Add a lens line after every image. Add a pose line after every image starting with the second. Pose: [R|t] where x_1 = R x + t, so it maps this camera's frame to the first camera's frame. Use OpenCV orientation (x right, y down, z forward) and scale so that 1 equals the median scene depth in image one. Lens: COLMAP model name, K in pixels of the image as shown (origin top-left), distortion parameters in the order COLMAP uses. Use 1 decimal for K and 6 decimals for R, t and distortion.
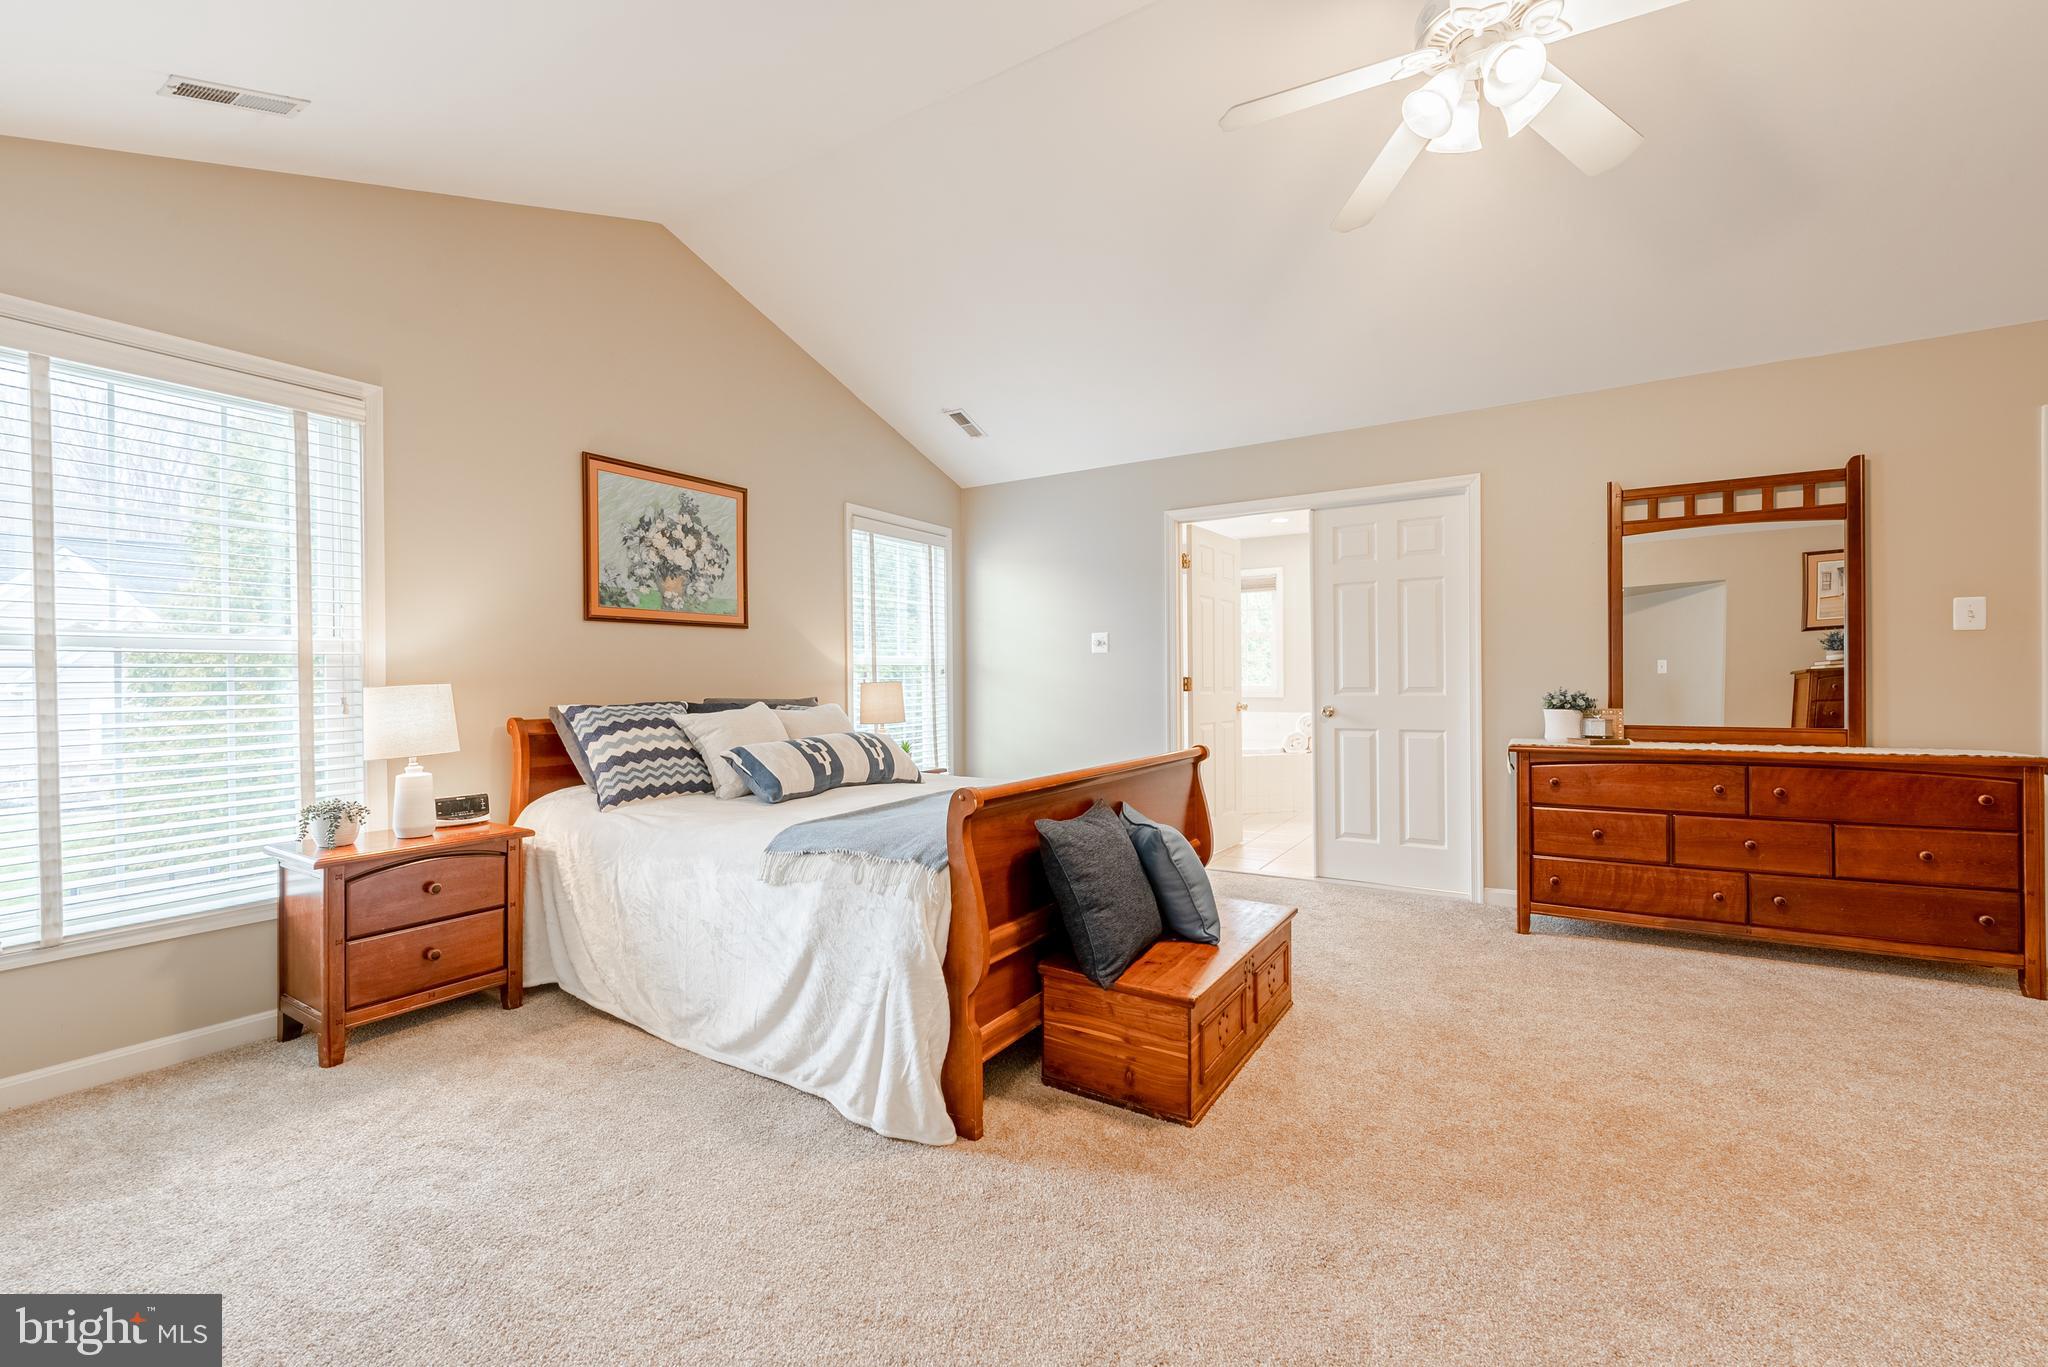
lens RADIAL K [[829.4, 0, 1021.8], [0, 829.4, 679.2], [0, 0, 1]] dist [0.001485, -0.002175]
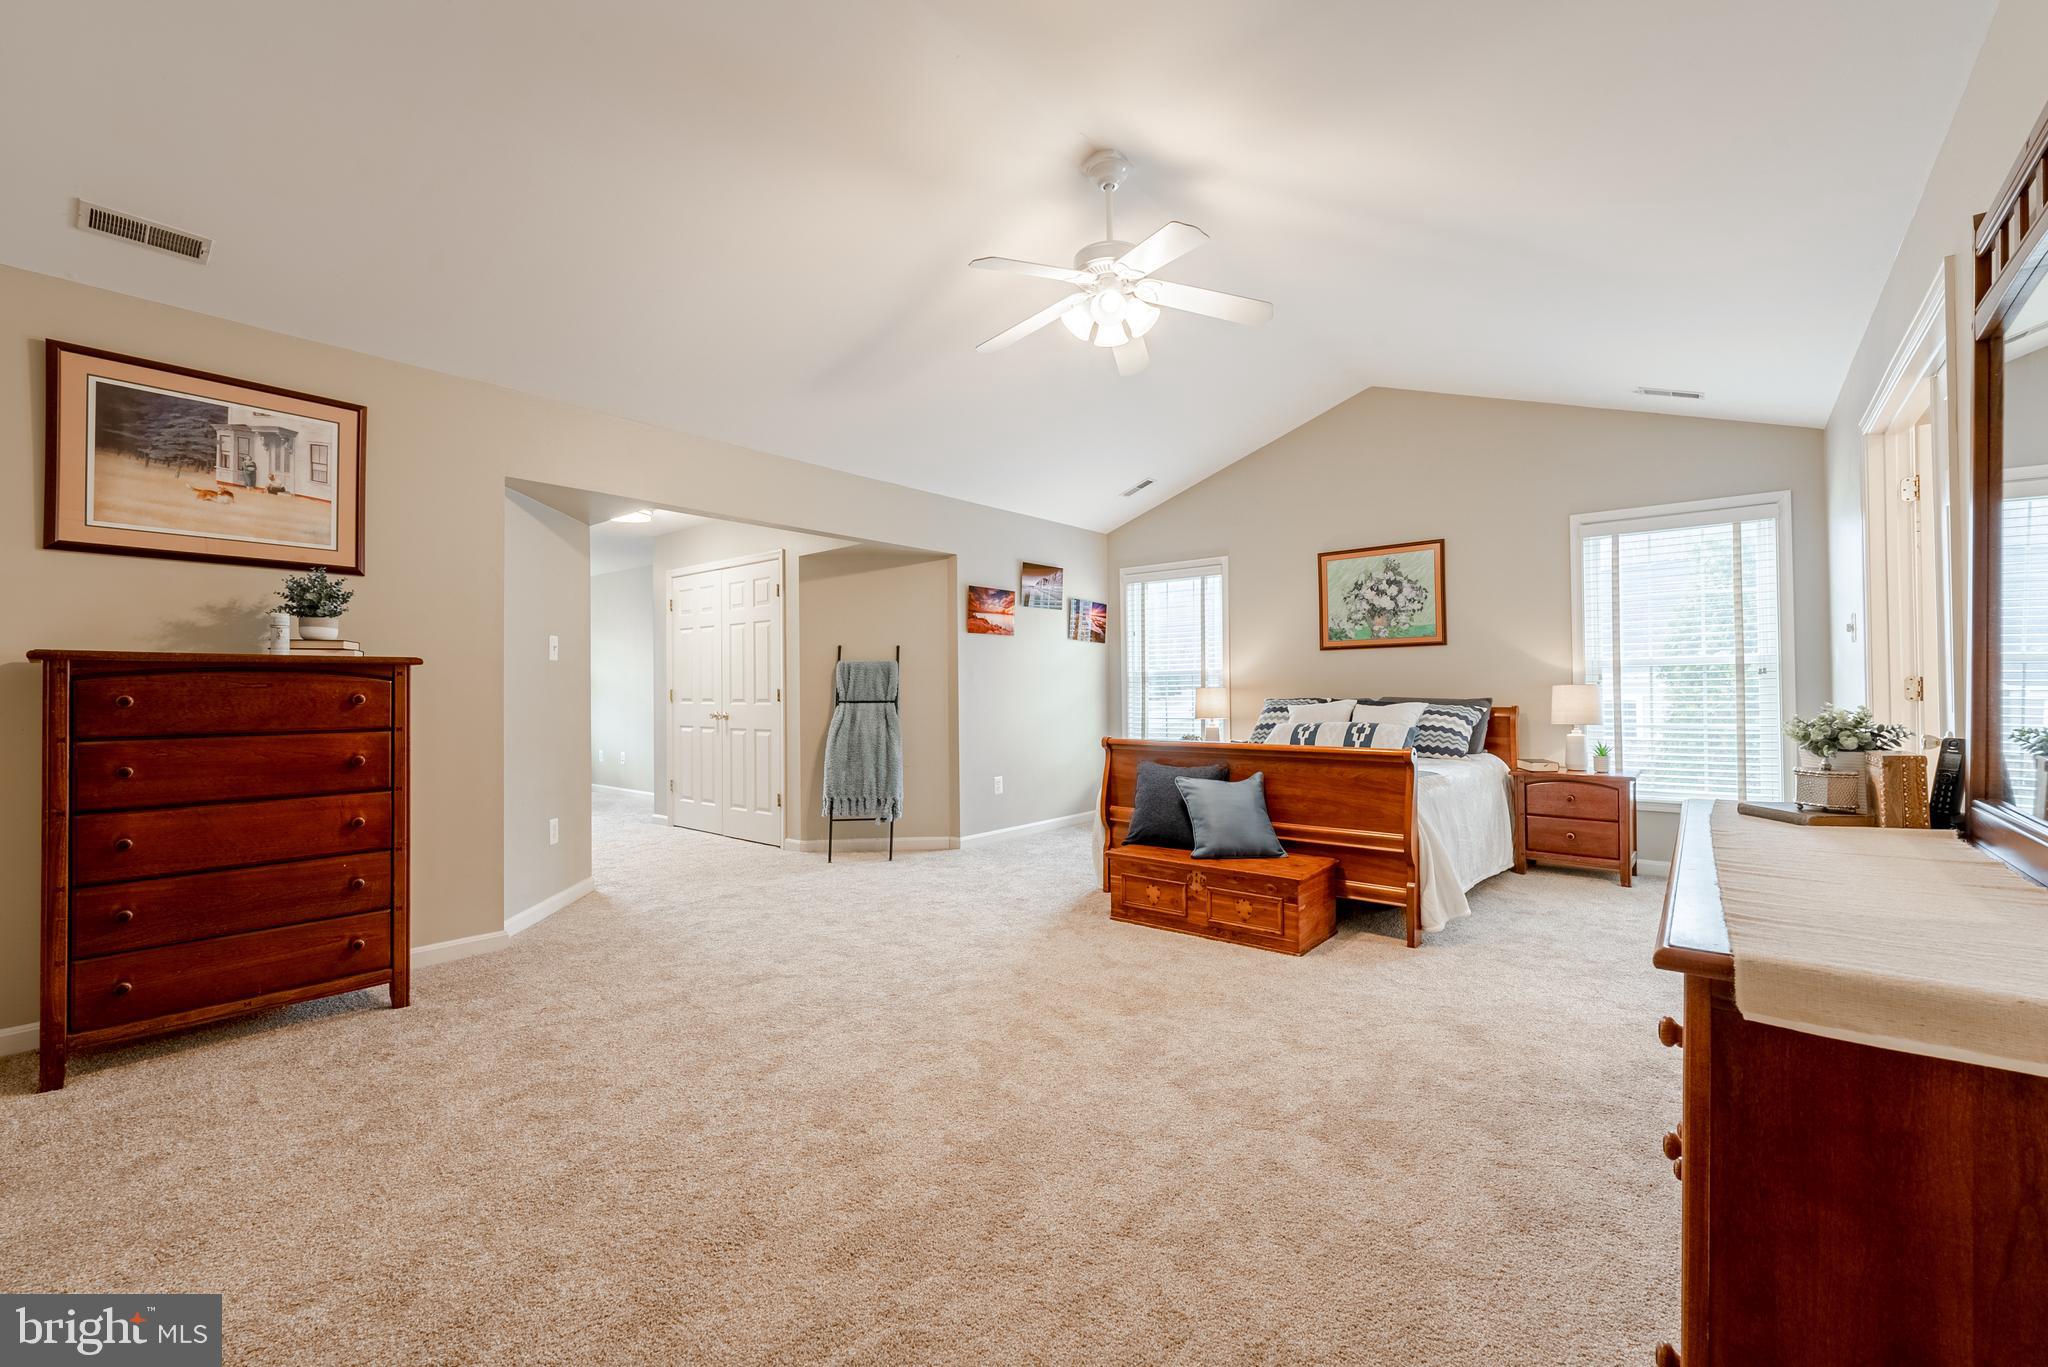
lens RADIAL K [[829.4, 0, 1019.6], [0, 829.4, 686.3], [0, 0, 1]] dist [0.001485, -0.002175]
pose [[-0.124523, -0.012495, -0.992138, 1.154730], [-0.001090, 0.999922, -0.012457, 0.023731], [0.992216, -0.000470, -0.124527, 0.540947]]
